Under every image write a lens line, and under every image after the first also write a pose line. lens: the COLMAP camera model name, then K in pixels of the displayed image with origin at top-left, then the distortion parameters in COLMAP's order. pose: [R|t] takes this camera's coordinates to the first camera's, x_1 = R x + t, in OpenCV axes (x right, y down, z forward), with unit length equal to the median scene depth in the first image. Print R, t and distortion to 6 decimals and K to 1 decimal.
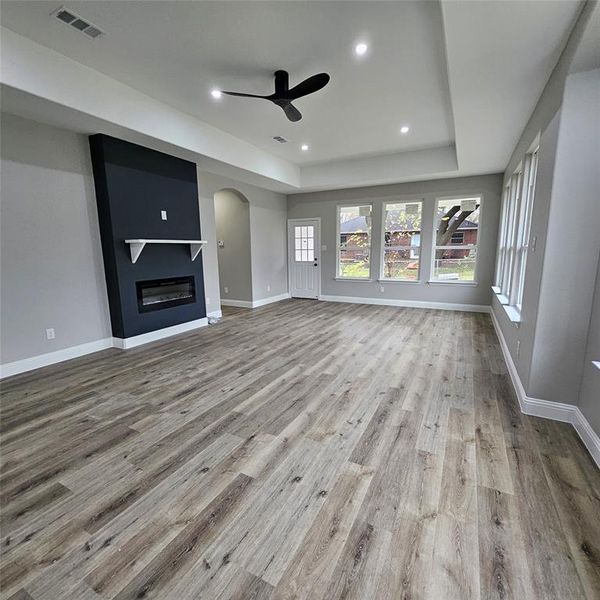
lens RADIAL K [[312.9, 0, 302.6], [0, 312.9, 302.4], [0, 0, 1]] dist [0.005239, -0.000240]
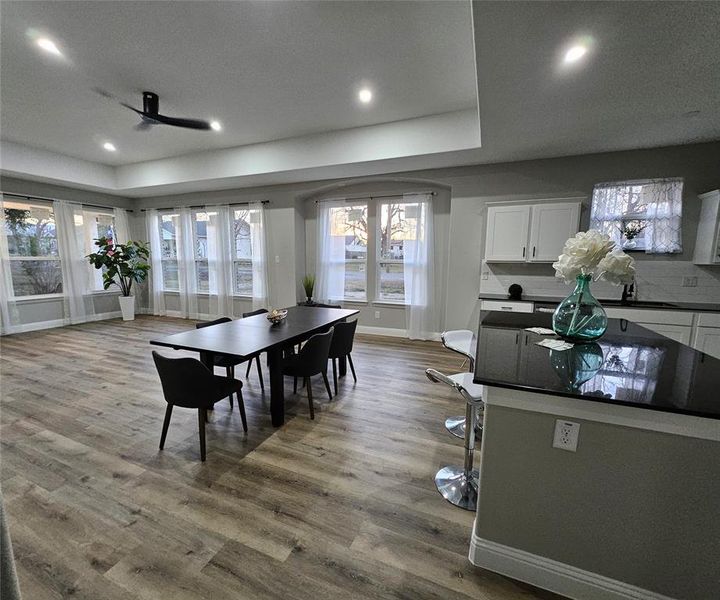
lens RADIAL K [[311.7, 0, 360.0], [0, 311.7, 300.0], [0, 0, 1]] dist [-0.000250, -0.000509]
pose [[-0.094329, -0.125629, 0.987583, -1.140070], [0.159407, 0.977300, 0.139547, -0.087519], [-0.982696, 0.170591, -0.072161, 0.459543]]
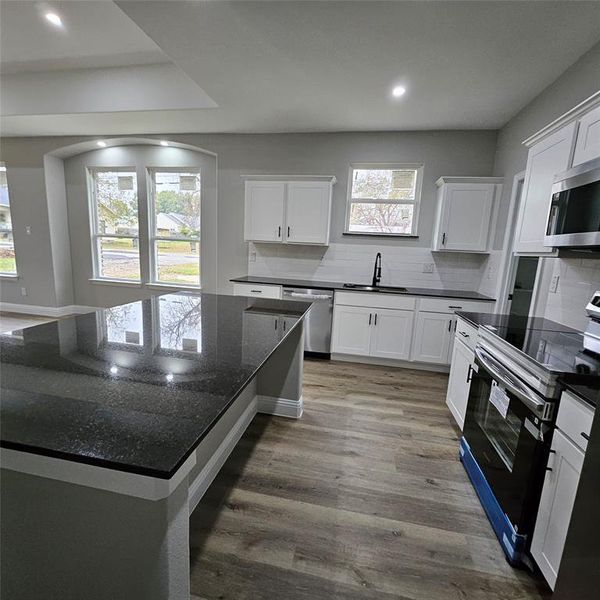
lens RADIAL K [[312.9, 0, 302.6], [0, 312.9, 302.4], [0, 0, 1]] dist [0.005239, -0.000240]
pose [[-0.279435, -0.178206, 0.943482, -1.124445], [0.113185, 0.969661, 0.216673, 0.006208], [-0.953470, 0.167334, -0.250787, -0.009256]]
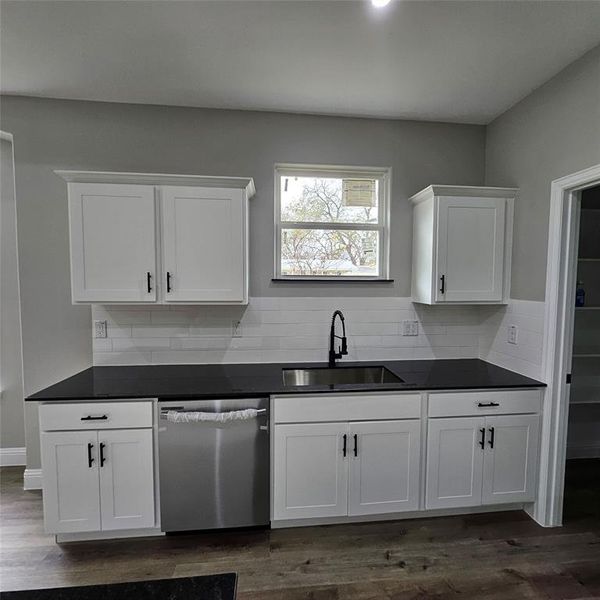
lens RADIAL K [[312.9, 0, 302.6], [0, 312.9, 302.4], [0, 0, 1]] dist [0.005239, -0.000240]
pose [[-0.545949, -0.048433, 0.836417, -0.642961], [0.137941, 0.979508, 0.146756, -0.014376], [-0.826385, 0.195497, -0.528081, -0.170233]]
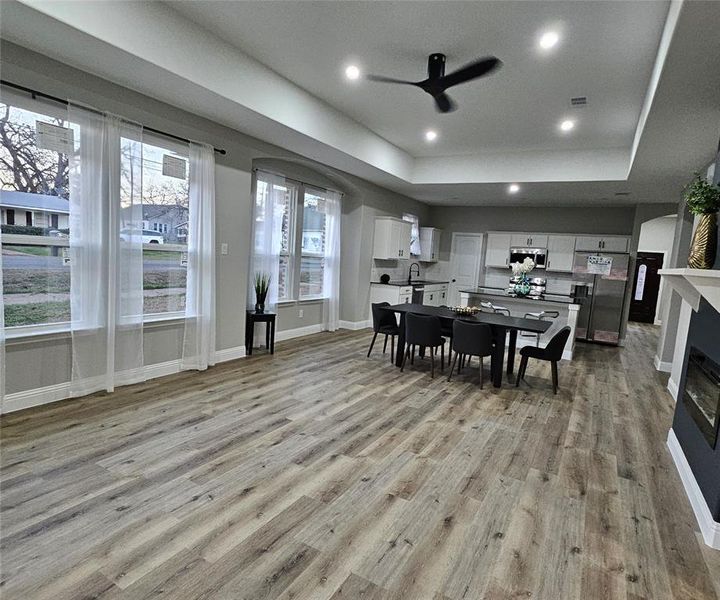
lens RADIAL K [[418.0, 0, 362.3], [0, 418.0, 300.2], [0, 0, 1]] dist [0.001061, 0.001156]
pose [[-0.997234, -0.068203, 0.029559, 0.048936], [-0.057562, 0.960161, 0.273453, -0.371565], [-0.047032, 0.270995, -0.961431, 2.042715]]
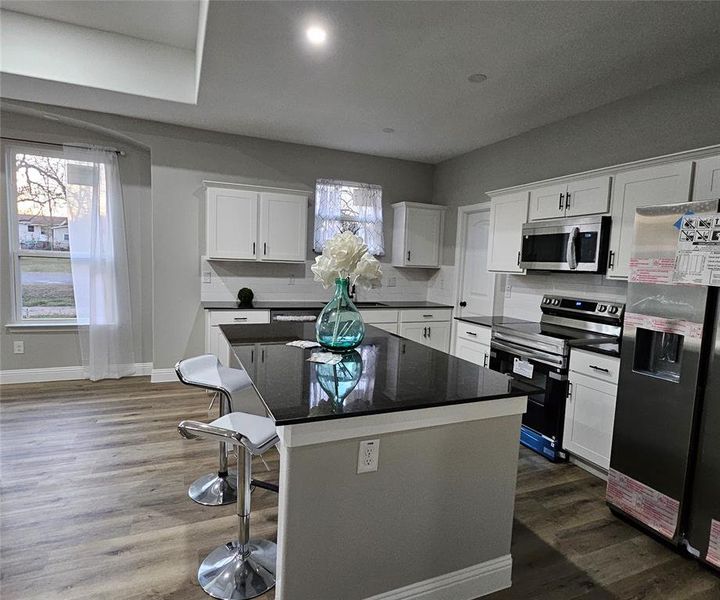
lens RADIAL K [[418.0, 0, 362.3], [0, 418.0, 300.2], [0, 0, 1]] dist [0.001061, 0.001156]
pose [[-0.776259, -0.084913, 0.624669, -1.090111], [0.069029, 0.973480, 0.218107, -0.103496], [-0.626623, 0.212428, -0.749812, 0.522041]]
